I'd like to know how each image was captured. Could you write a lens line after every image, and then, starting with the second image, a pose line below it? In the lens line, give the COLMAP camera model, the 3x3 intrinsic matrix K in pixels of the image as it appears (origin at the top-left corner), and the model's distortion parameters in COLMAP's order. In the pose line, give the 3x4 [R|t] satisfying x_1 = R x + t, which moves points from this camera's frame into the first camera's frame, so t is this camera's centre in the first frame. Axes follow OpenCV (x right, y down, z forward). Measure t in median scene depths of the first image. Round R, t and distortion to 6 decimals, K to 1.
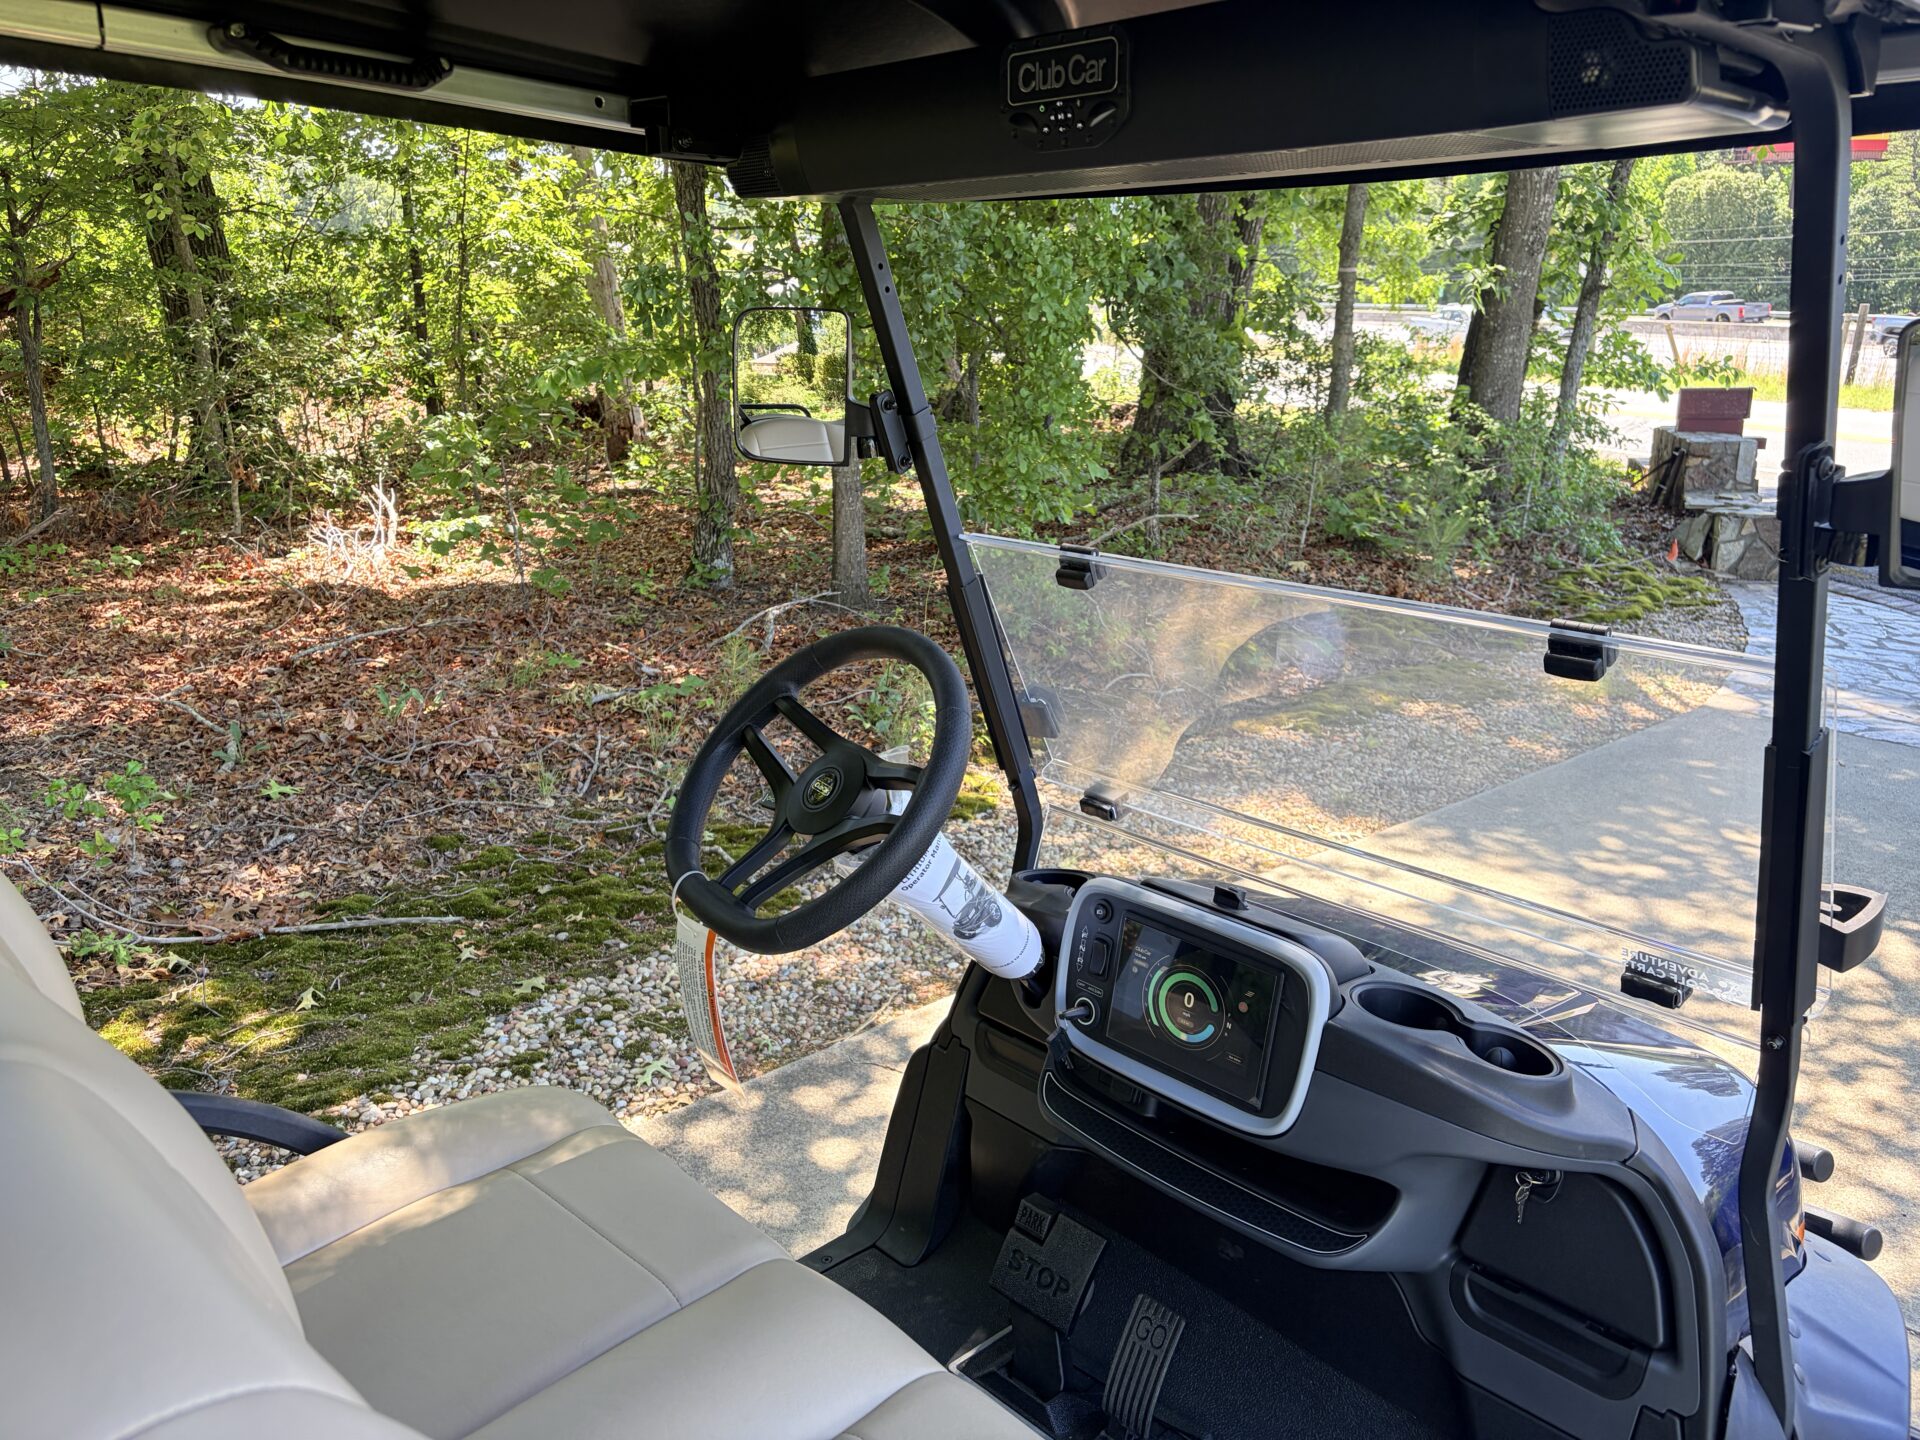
lens RADIAL K [[1512.5, 0, 965.2], [0, 1512.5, 712.9], [0, 0, 1]] dist [-0.002248, -0.021792]
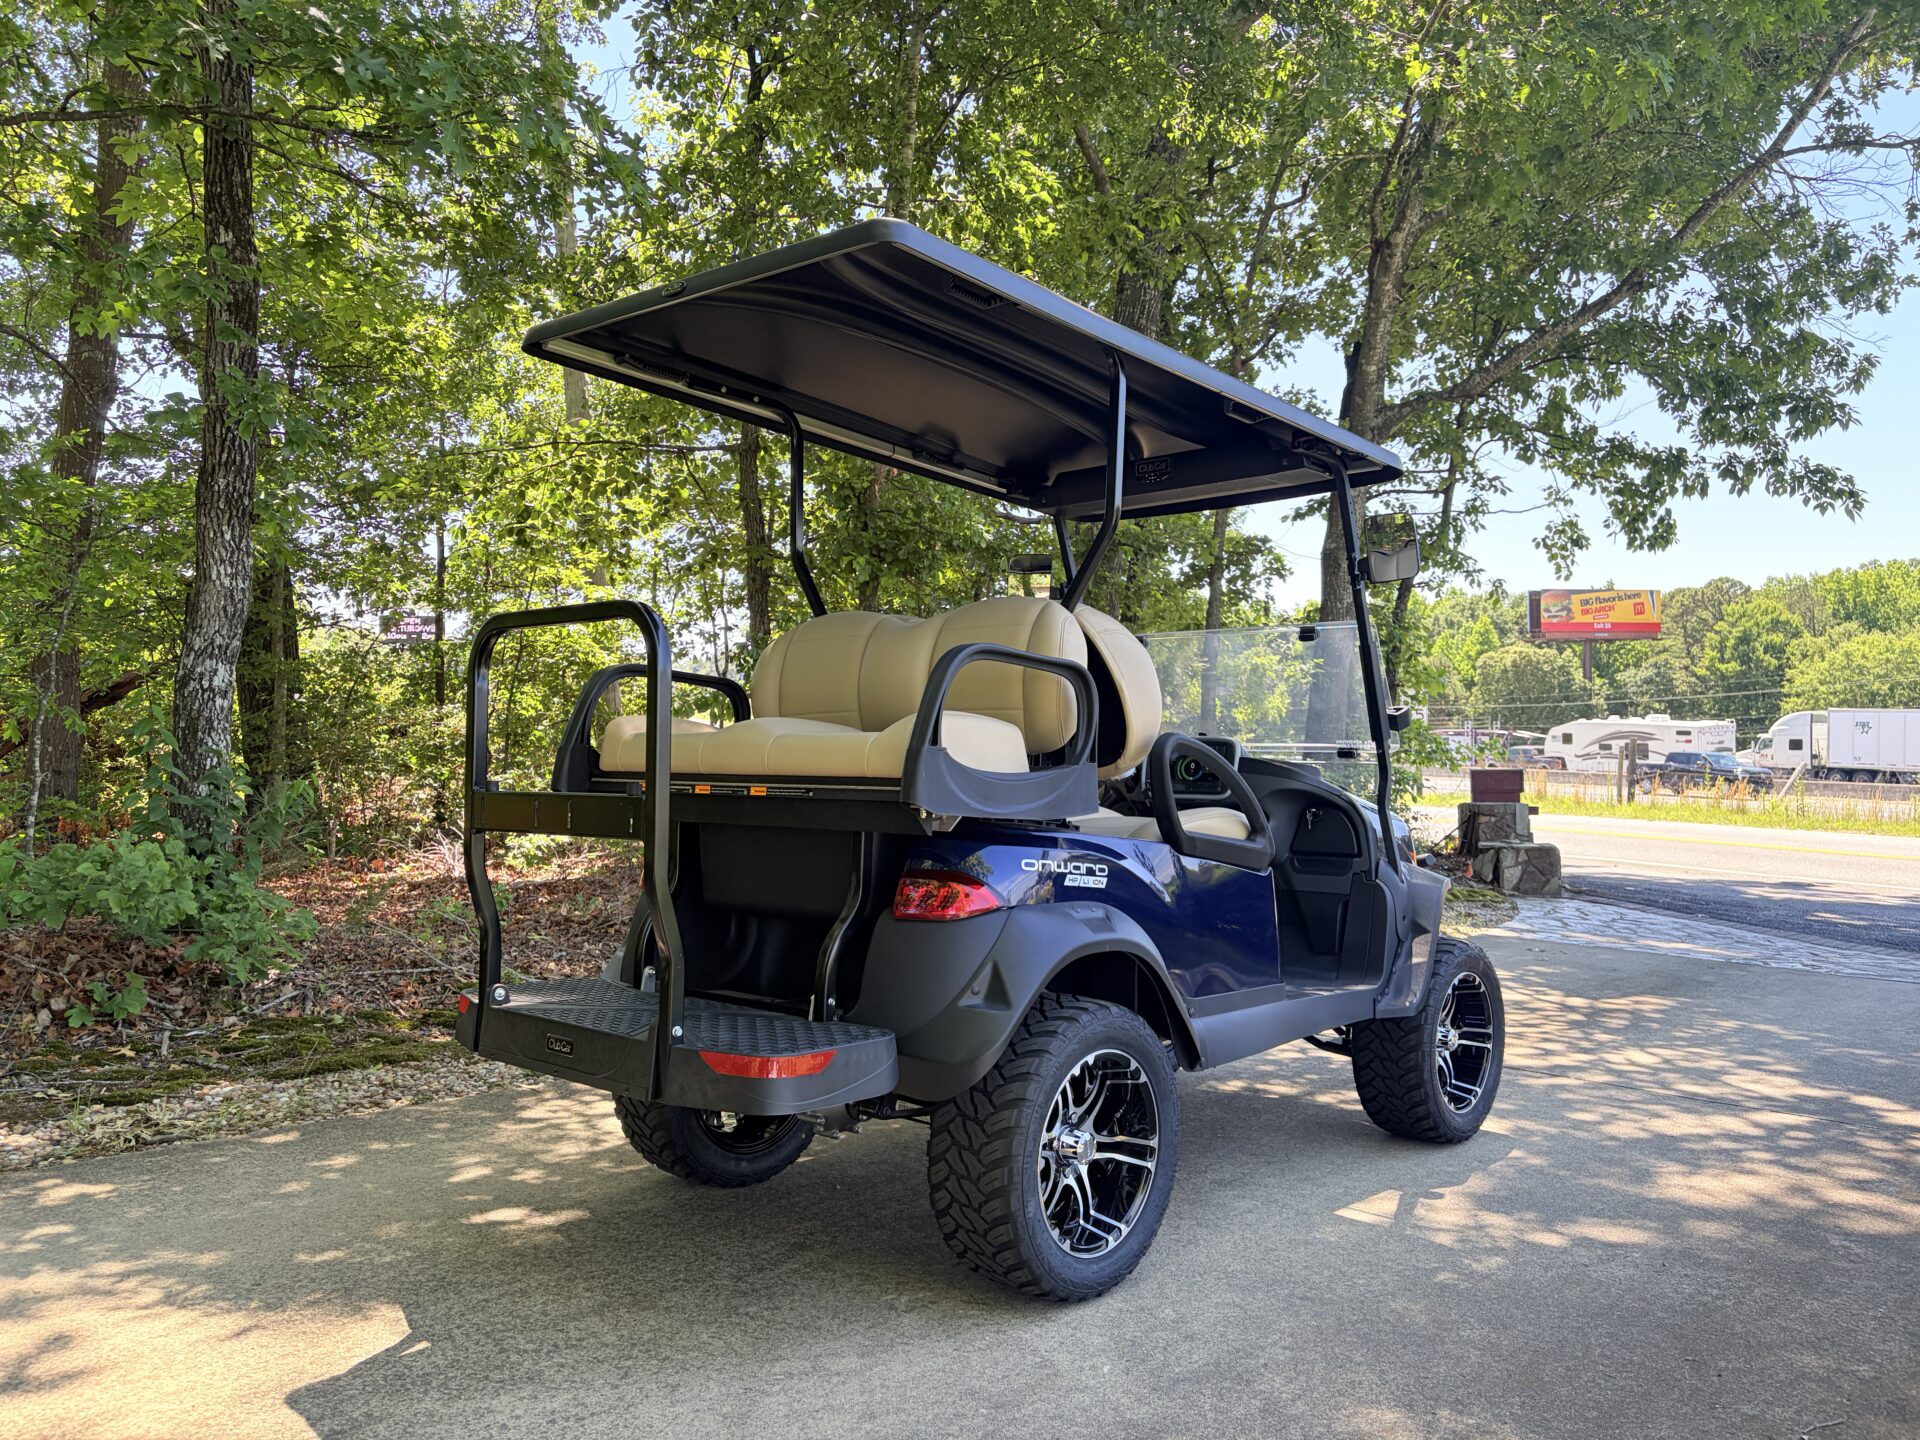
lens RADIAL K [[1512.5, 0, 957.6], [0, 1512.5, 725.7], [0, 0, 1]] dist [-0.002248, -0.021792]
pose [[0.997263, 0.003119, 0.073866, -0.571306], [0.018854, 0.955343, -0.294896, 1.056139], [-0.071487, 0.295481, 0.952670, -1.934723]]
